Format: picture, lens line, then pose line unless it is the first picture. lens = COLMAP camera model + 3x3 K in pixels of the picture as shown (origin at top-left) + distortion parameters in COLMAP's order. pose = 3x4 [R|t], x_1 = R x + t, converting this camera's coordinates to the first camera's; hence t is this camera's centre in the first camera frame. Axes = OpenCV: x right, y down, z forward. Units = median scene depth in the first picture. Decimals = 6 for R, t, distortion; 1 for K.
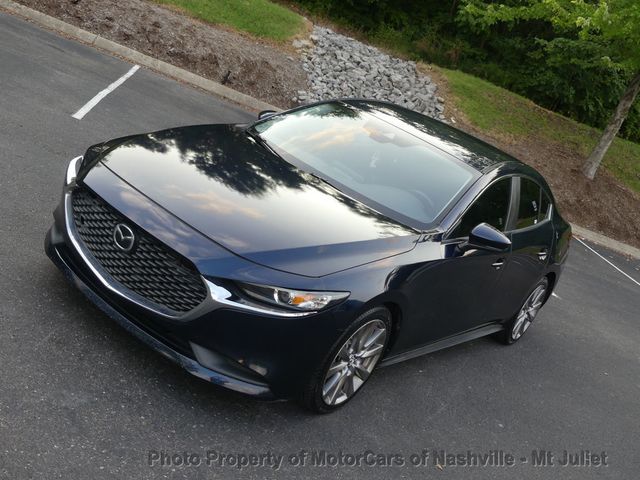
lens RADIAL K [[750.9, 0, 320.0], [0, 750.9, 240.0], [0, 0, 1]] dist [-0.022802, -0.021260]
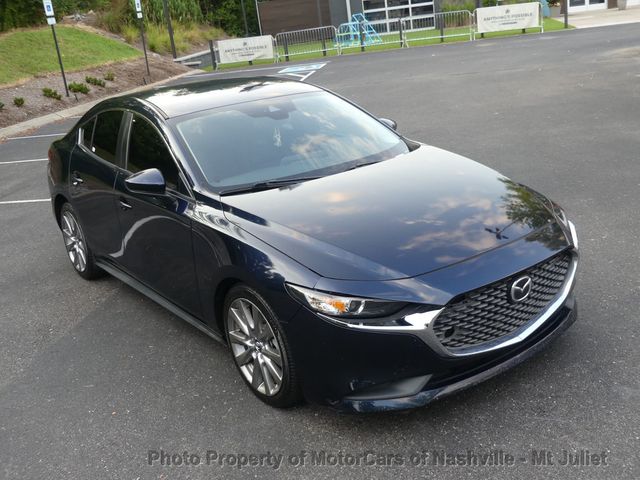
lens RADIAL K [[683.3, 0, 327.1], [0, 683.3, 239.3], [0, 0, 1]] dist [0.002969, 0.008985]
pose [[0.218439, -0.659642, 0.719136, -0.196948], [0.456977, 0.720283, 0.521886, -0.136359], [-0.862239, 0.214628, 0.458779, 0.168603]]
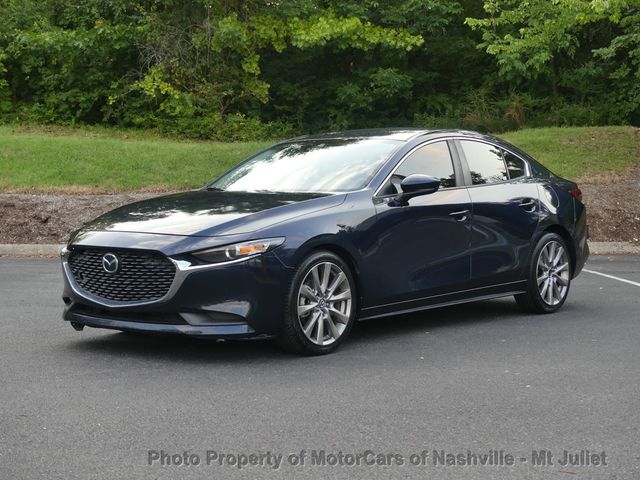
lens RADIAL K [[1169.4, 0, 320.0], [0, 1169.4, 240.0], [0, 0, 1]] dist [-0.024201, 0.038735]
pose [[0.921129, -0.380139, -0.083762, 0.055709], [0.348501, 0.901221, -0.257579, 0.130335], [0.173404, 0.208072, 0.962620, -0.193215]]
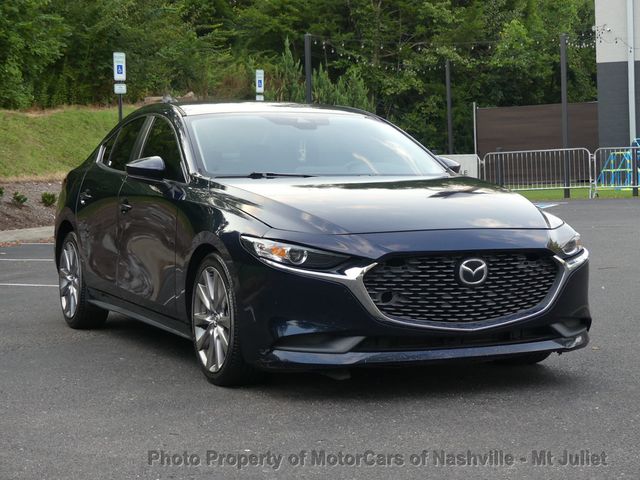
lens RADIAL K [[1365.2, 0, 320.0], [0, 1365.2, 240.0], [0, 0, 1]] dist [0.016706, -0.301748]
pose [[0.452213, -0.425844, 0.783684, -0.365845], [0.429833, 0.873944, 0.226862, -0.111884], [-0.781503, 0.234263, 0.578250, 0.026162]]
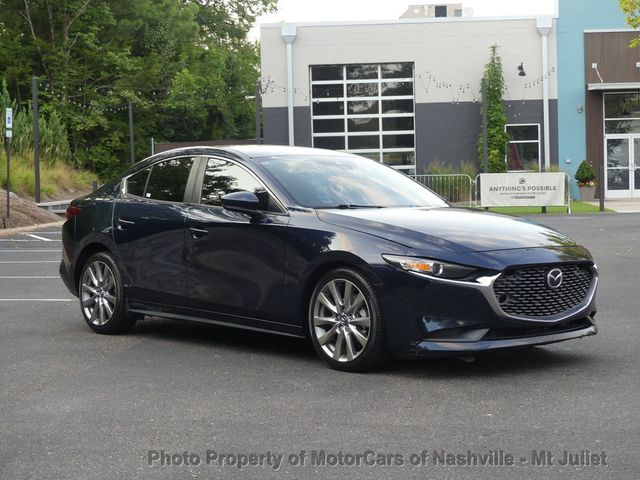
lens RADIAL K [[1169.4, 0, 320.0], [0, 1169.4, 240.0], [0, 0, 1]] dist [-0.024201, 0.038735]
pose [[0.184740, -0.419629, 0.888697, -0.453923], [0.351314, 0.872710, 0.339050, -0.192199], [-0.917850, 0.249576, 0.308646, 0.154989]]
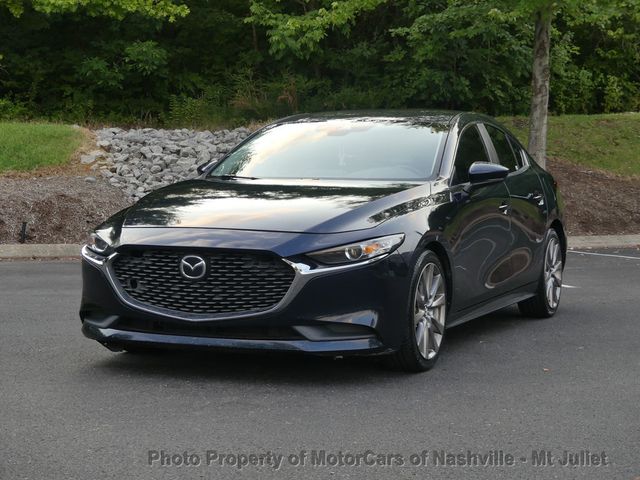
lens RADIAL K [[1318.0, 0, 320.0], [0, 1318.0, 240.0], [0, 0, 1]] dist [-0.037541, 0.051176]
pose [[0.902461, -0.386089, 0.191051, -0.093786], [0.414664, 0.898752, -0.142473, 0.064197], [-0.116700, 0.207798, 0.971185, -0.178333]]
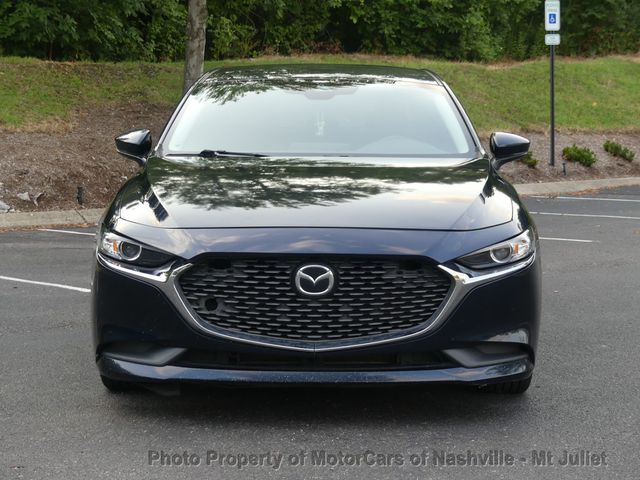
lens RADIAL K [[1438.0, 0, 320.0], [0, 1438.0, 240.0], [0, 0, 1]] dist [0.001339, 0.381593]
pose [[0.751918, -0.421340, 0.507043, -0.216313], [0.456314, 0.887726, 0.060989, -0.028184], [-0.475813, 0.185512, 0.859760, -0.069964]]
